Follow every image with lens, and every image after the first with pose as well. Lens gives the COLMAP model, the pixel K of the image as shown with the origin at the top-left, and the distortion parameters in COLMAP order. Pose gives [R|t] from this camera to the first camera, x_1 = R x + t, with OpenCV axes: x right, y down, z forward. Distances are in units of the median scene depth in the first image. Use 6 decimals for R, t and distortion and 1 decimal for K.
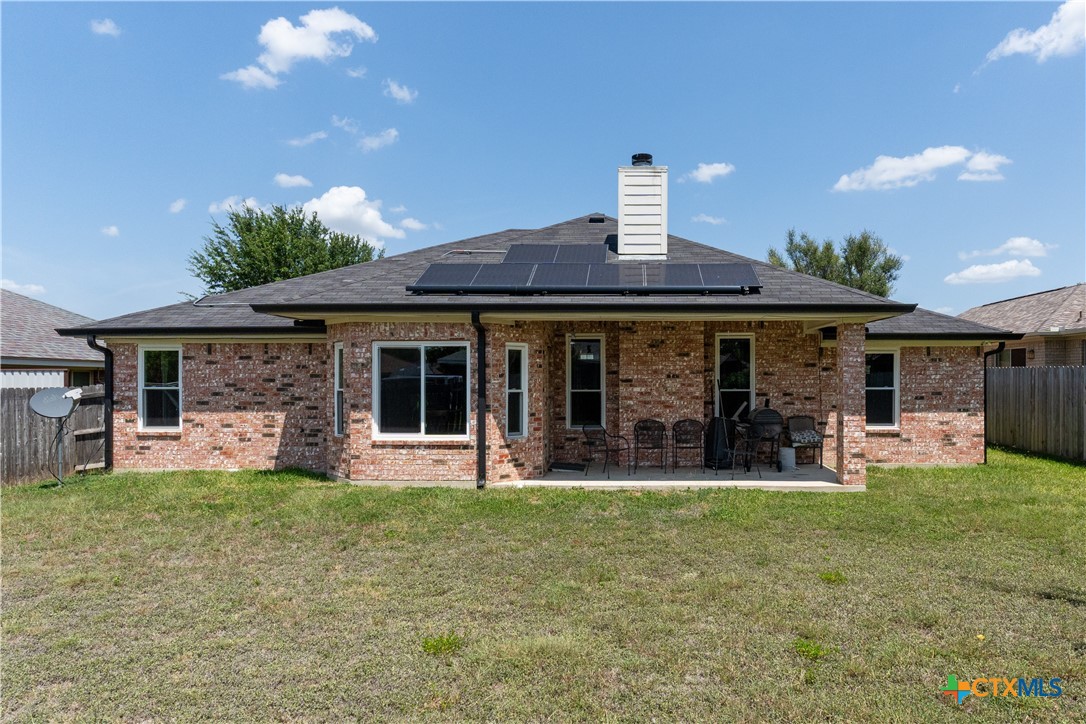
lens RADIAL K [[675.6, 0, 612.0], [0, 675.6, 387.2], [0, 0, 1]] dist [-0.001576, -0.001780]
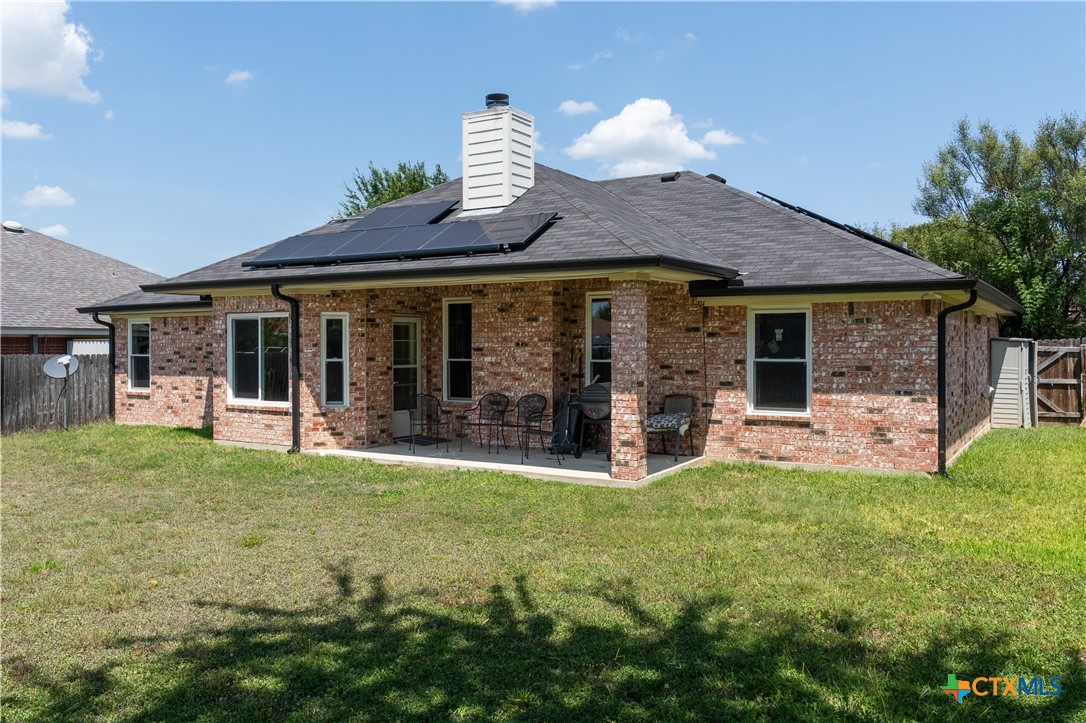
lens RADIAL K [[880.9, 0, 488.0], [0, 880.9, 361.0], [0, 0, 1]] dist [0.004284, 0.001895]
pose [[0.844449, 0.008855, -0.535563, 0.689242], [-0.002074, 0.999910, 0.013262, -0.010225], [0.535632, -0.010089, 0.844391, 0.014193]]
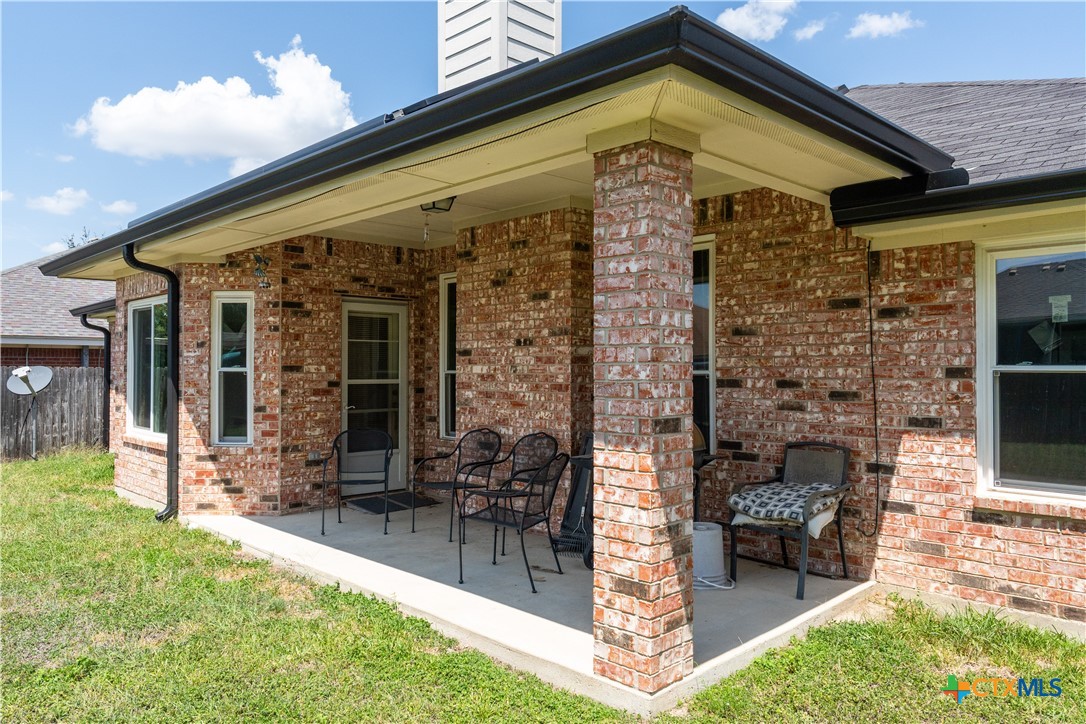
lens RADIAL K [[768.9, 0, 528.3], [0, 768.9, 361.9], [0, 0, 1]] dist [0.001843, 0.000066]
pose [[0.708435, -0.005078, -0.705757, 0.500351], [-0.007103, 0.999872, -0.014325, 0.005949], [0.705740, 0.015161, 0.708309, 0.633844]]
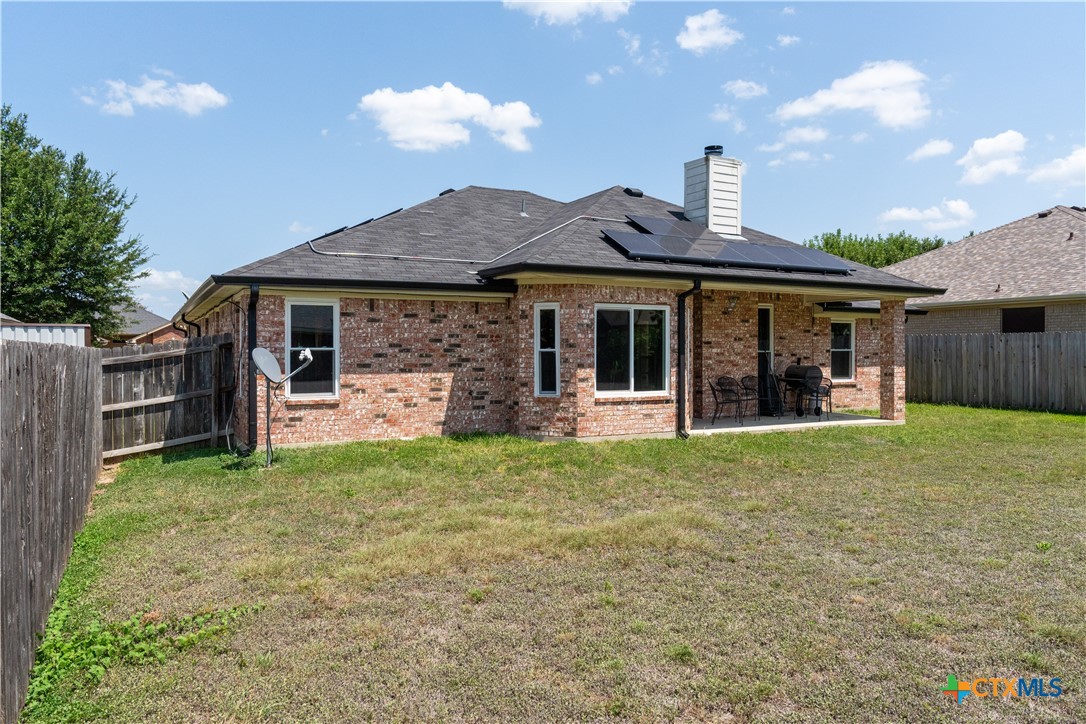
lens RADIAL K [[768.9, 0, 528.3], [0, 768.9, 361.9], [0, 0, 1]] dist [0.001843, 0.000066]
pose [[0.874795, -0.007388, 0.484436, -0.908853], [0.004644, 0.999966, 0.006864, 0.012643], [-0.484470, -0.003755, 0.874800, 0.009314]]
